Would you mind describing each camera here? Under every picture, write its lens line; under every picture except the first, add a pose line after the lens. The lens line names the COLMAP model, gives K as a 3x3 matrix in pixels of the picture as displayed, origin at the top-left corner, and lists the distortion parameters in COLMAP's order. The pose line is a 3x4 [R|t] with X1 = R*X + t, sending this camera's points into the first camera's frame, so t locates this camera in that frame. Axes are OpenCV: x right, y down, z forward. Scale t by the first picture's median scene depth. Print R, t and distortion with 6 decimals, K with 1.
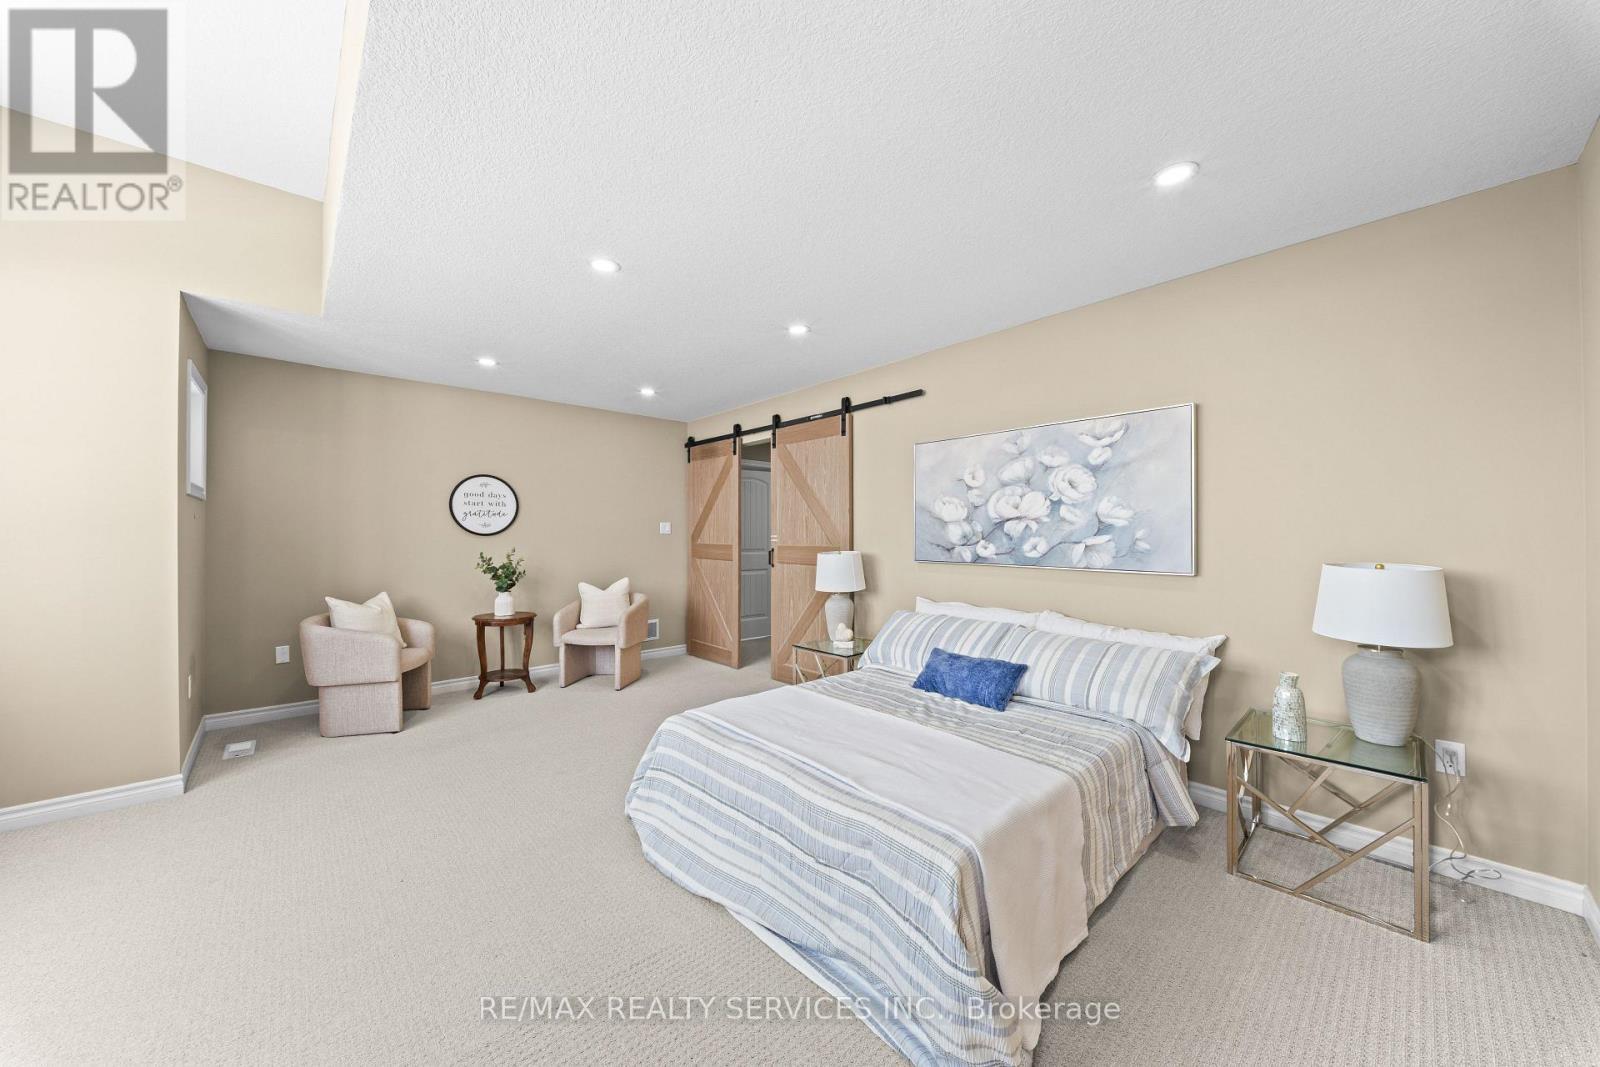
lens RADIAL K [[558.1, 0, 800.0], [0, 558.1, 533.5], [0, 0, 1]] dist [0.000456, 0.000030]
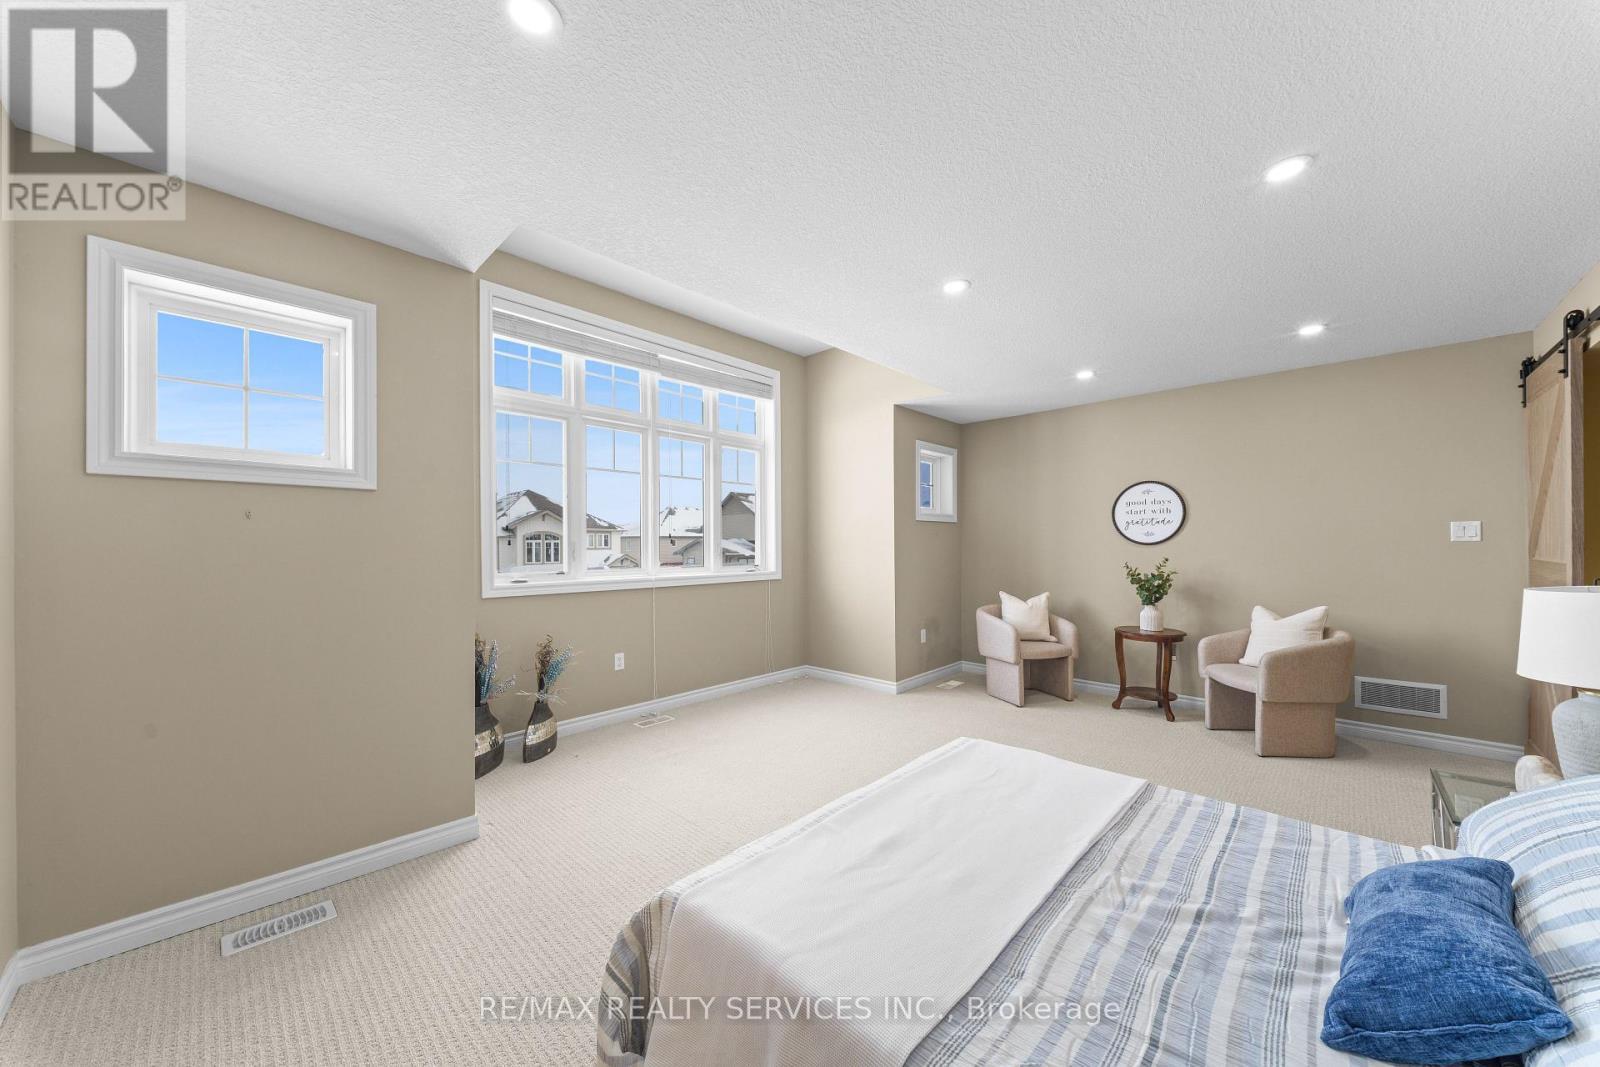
lens RADIAL K [[573.5, 0, 800.0], [0, 573.5, 533.5], [0, 0, 1]] dist [0.000426, 0.000064]
pose [[0.062128, -0.018588, -0.997895, 0.392738], [0.008584, 0.999800, -0.018089, -0.002990], [0.998031, -0.007442, 0.062276, 0.352299]]
